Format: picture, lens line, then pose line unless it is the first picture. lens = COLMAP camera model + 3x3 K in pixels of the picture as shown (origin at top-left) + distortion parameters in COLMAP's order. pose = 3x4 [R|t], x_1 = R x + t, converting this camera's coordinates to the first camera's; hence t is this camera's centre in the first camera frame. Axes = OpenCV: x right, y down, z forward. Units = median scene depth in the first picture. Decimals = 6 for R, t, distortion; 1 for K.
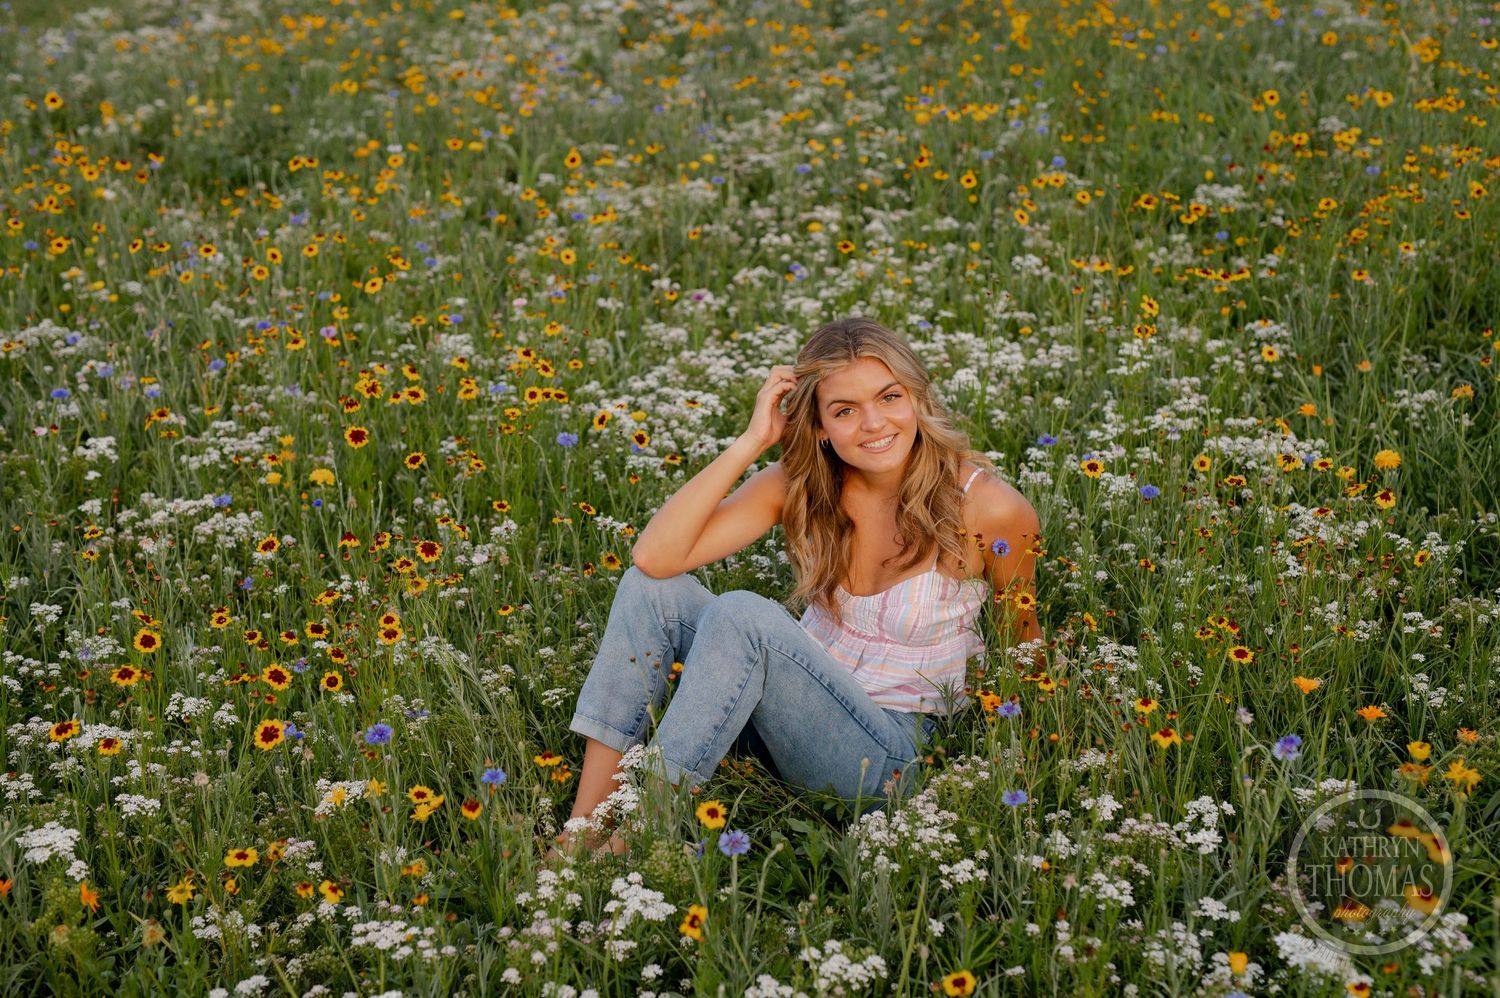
lens RADIAL K [[2145.7, 0, 755.7], [0, 2145.7, 496.6], [0, 0, 1]] dist [0.014170, 0.000000]
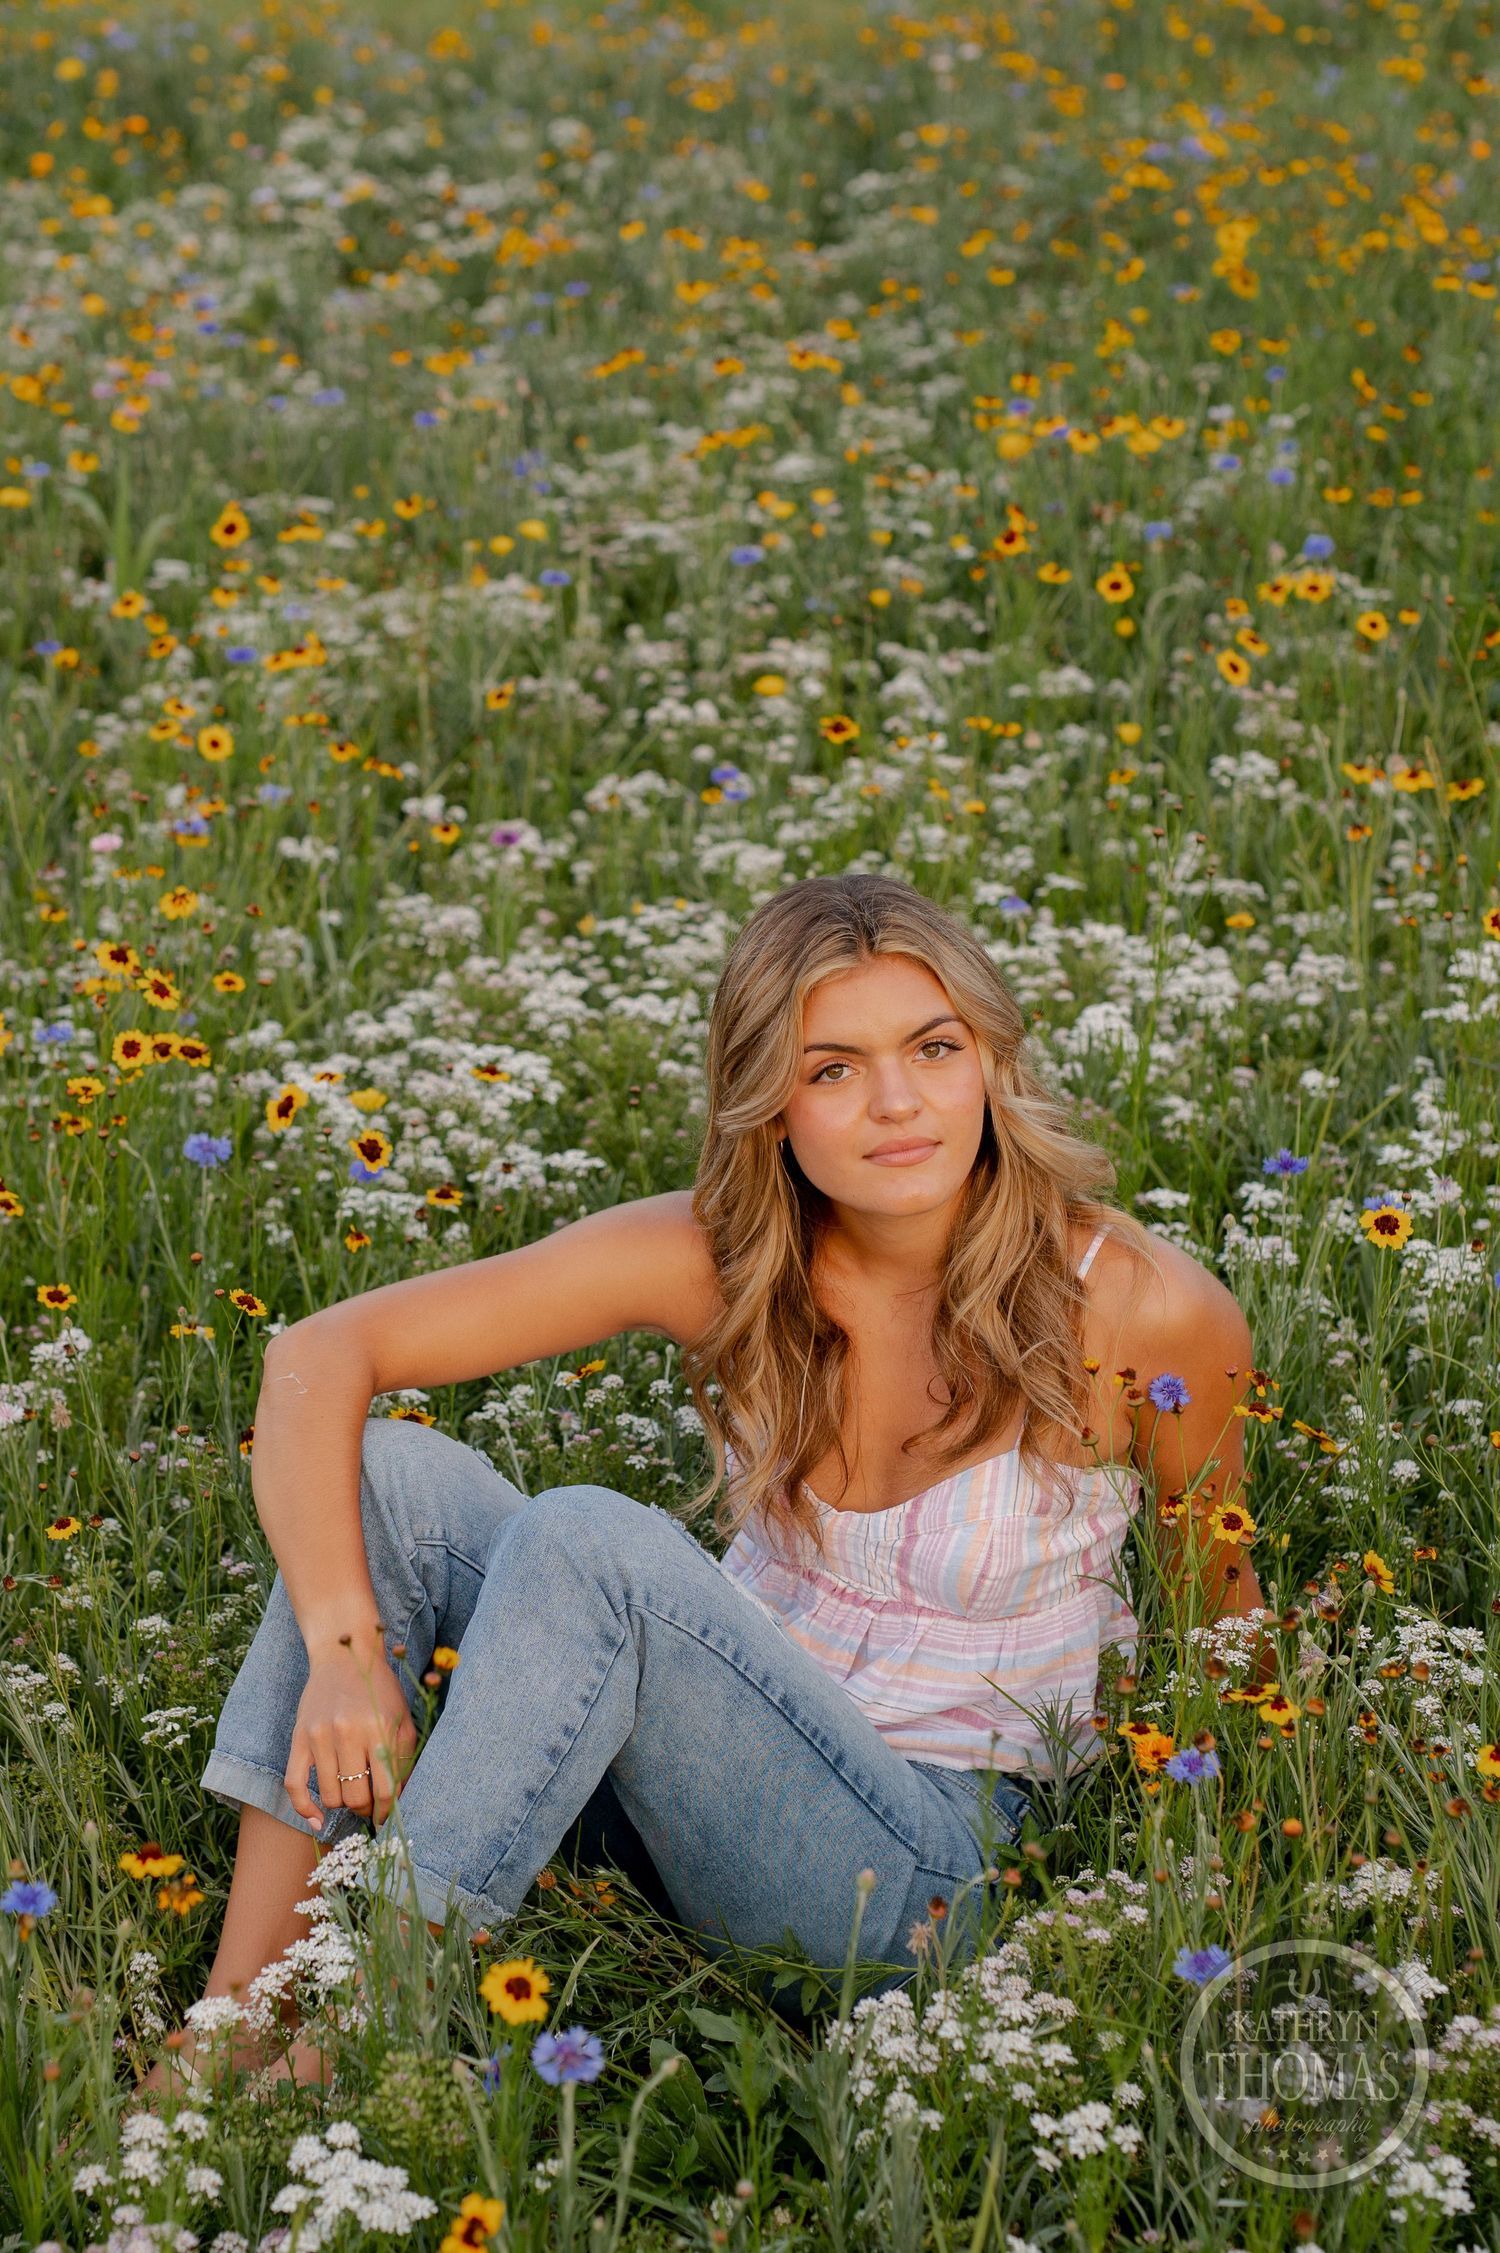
lens RADIAL K [[3222.8, 0, 736.1], [0, 3222.8, 1121.8], [0, 0, 1]] dist [0.014170, 0.000000]
pose [[0.997551, 0.013415, 0.068646, -0.024499], [-0.010674, 0.999137, -0.040136, -0.007046], [-0.069125, 0.039305, 0.996833, 0.328430]]
